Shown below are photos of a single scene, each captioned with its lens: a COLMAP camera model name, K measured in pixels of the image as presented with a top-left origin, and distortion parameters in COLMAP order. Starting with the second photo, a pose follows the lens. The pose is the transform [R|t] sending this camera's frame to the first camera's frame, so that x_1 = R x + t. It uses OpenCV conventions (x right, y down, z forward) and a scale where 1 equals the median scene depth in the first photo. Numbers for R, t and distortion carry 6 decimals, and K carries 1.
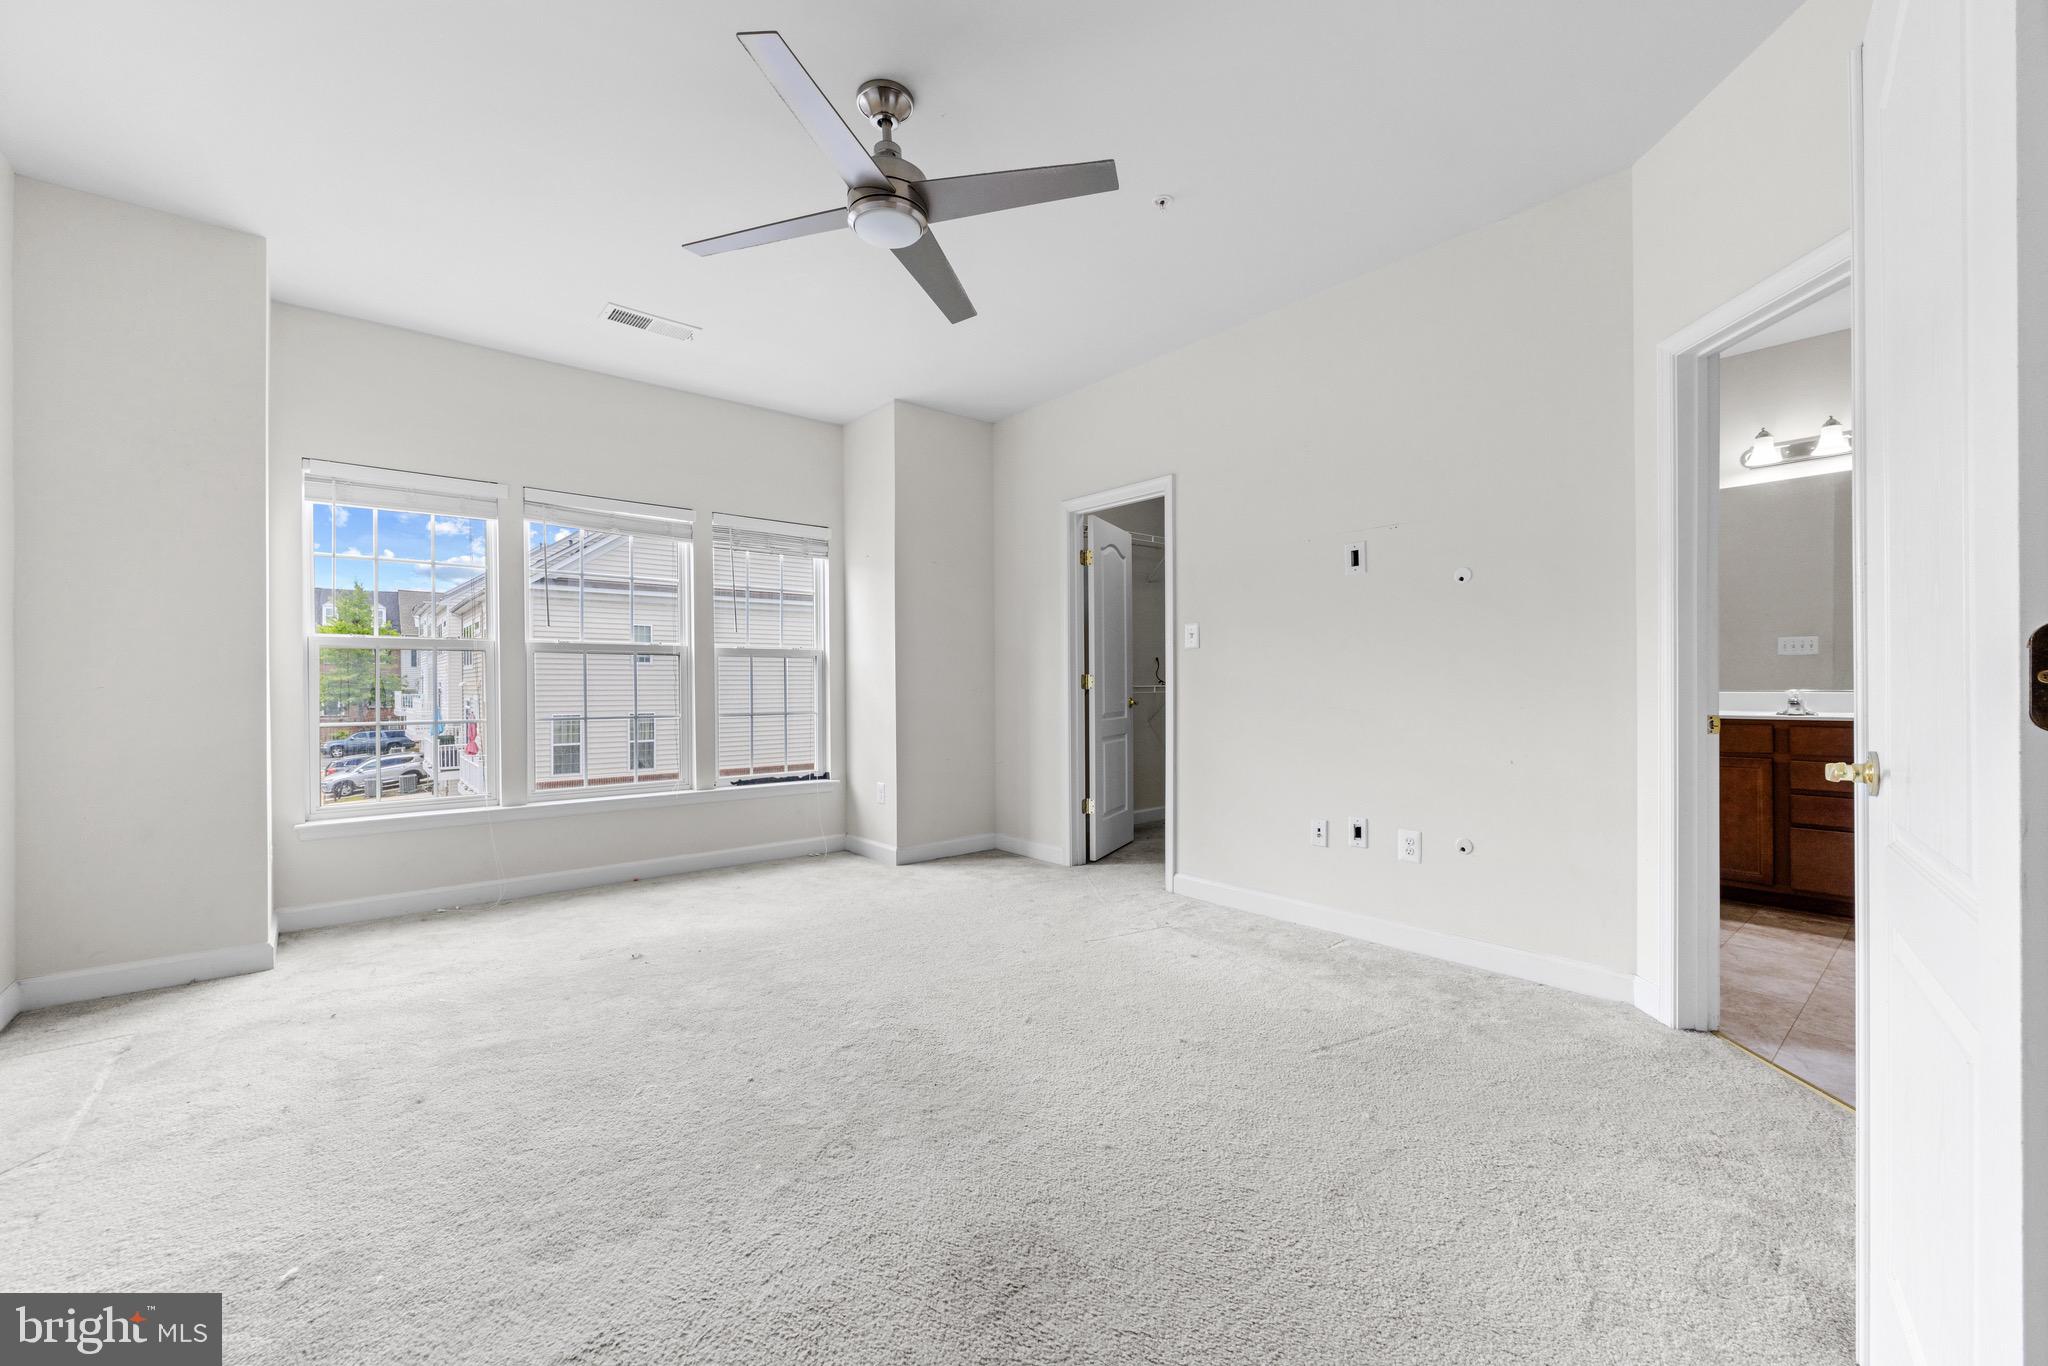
lens RADIAL K [[817.1, 0, 1020.2], [0, 817.1, 686.1], [0, 0, 1]] dist [-0.006661, 0.000383]
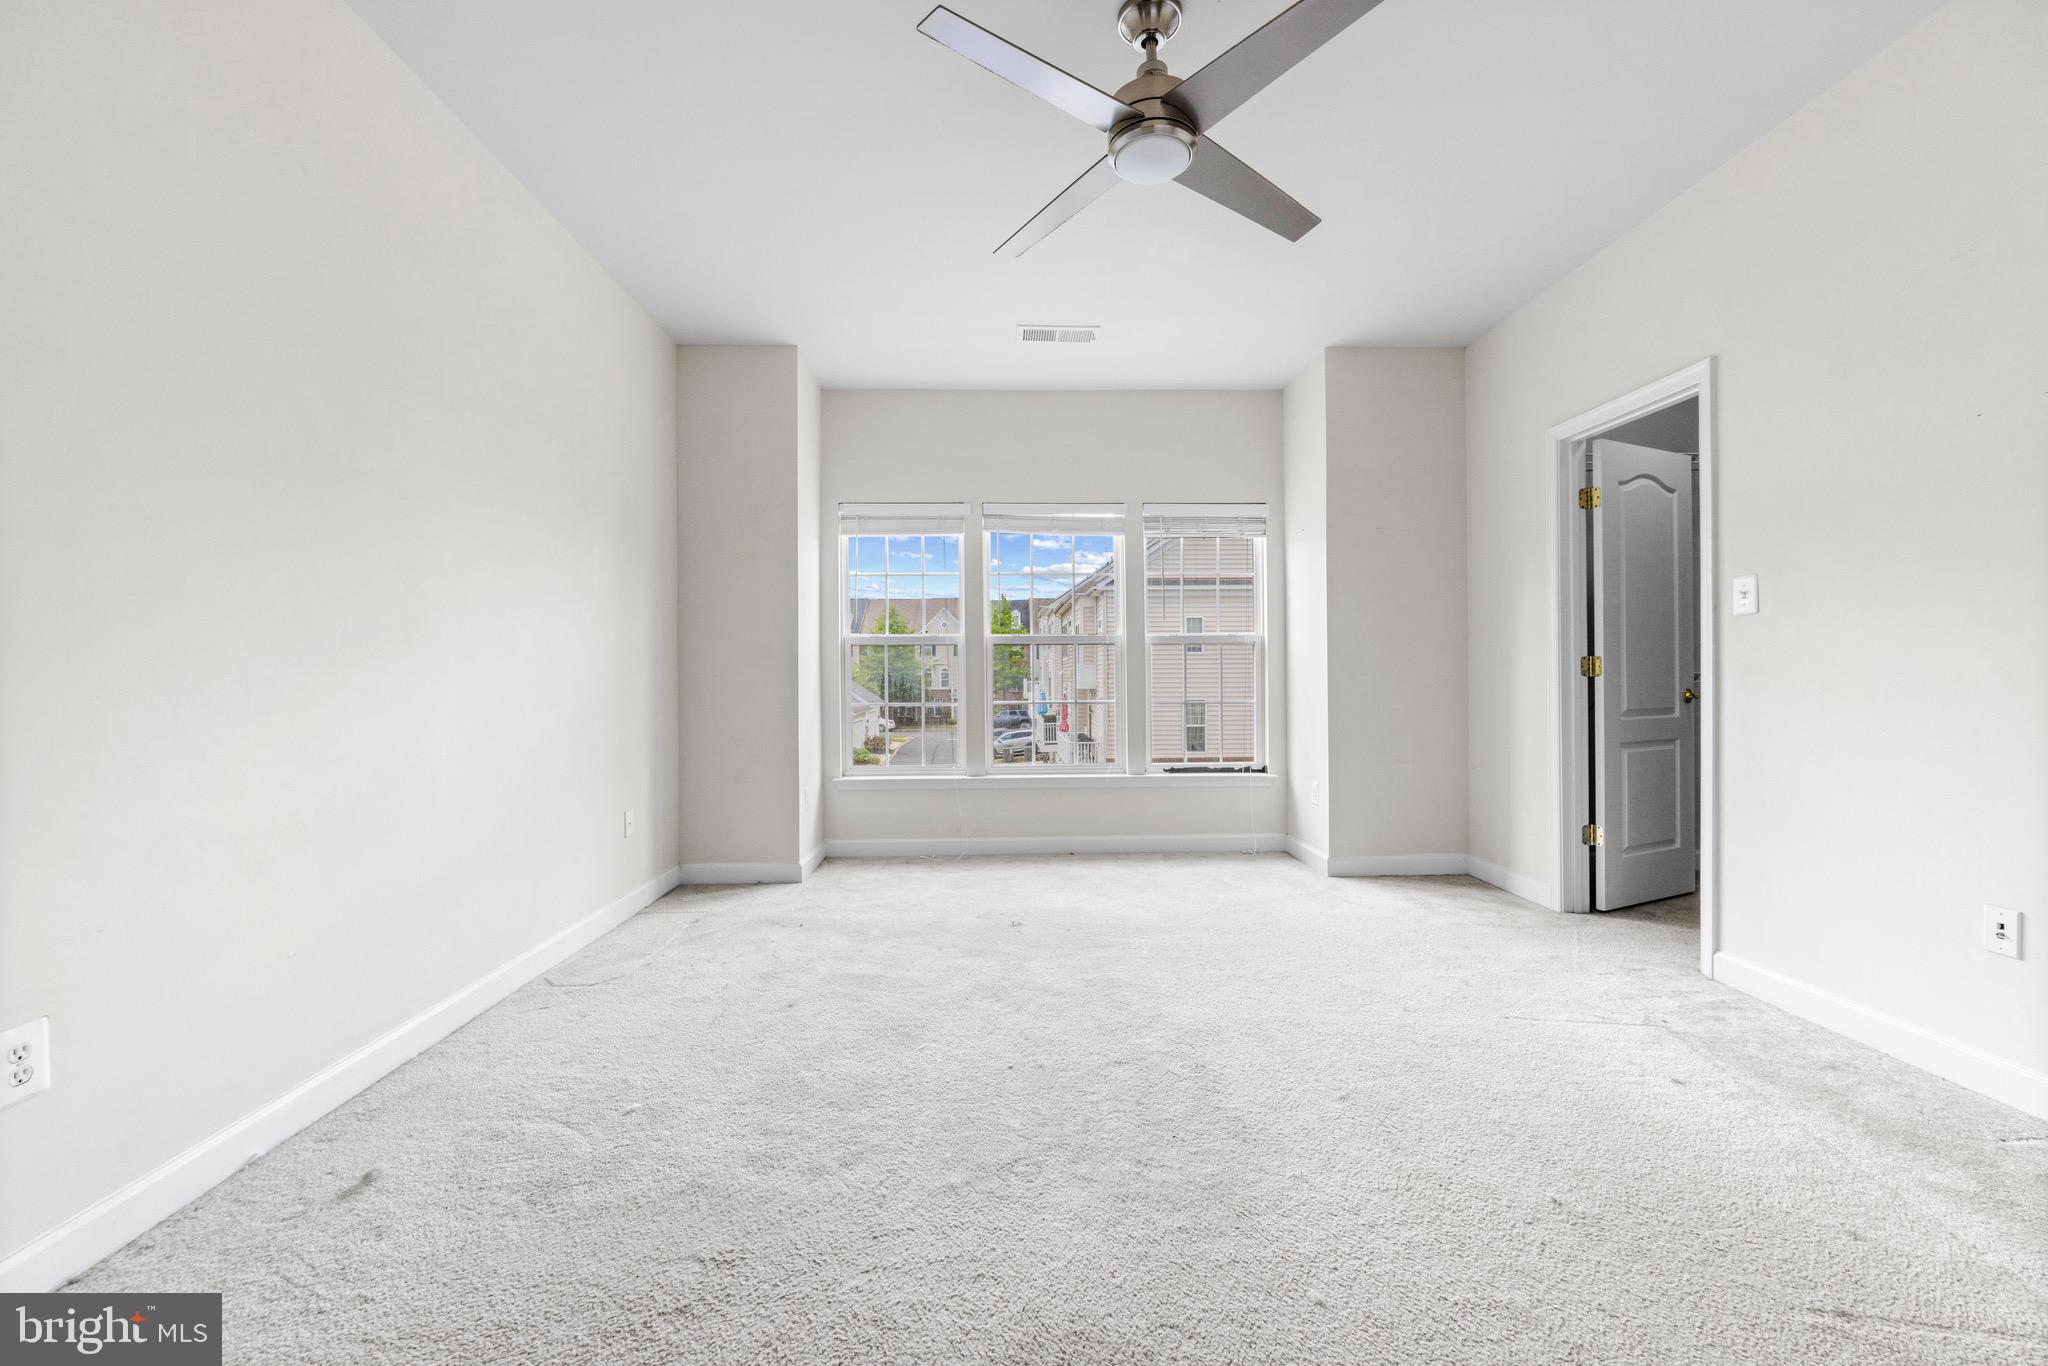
lens RADIAL K [[816.1, 0, 1018.3], [0, 816.1, 677.7], [0, 0, 1]] dist [-0.005175, 0.000841]
pose [[0.780518, 0.000034, -0.625134, 0.169285], [0.002623, 0.999991, 0.003329, 0.001218], [0.625128, -0.004238, 0.780510, 0.127693]]
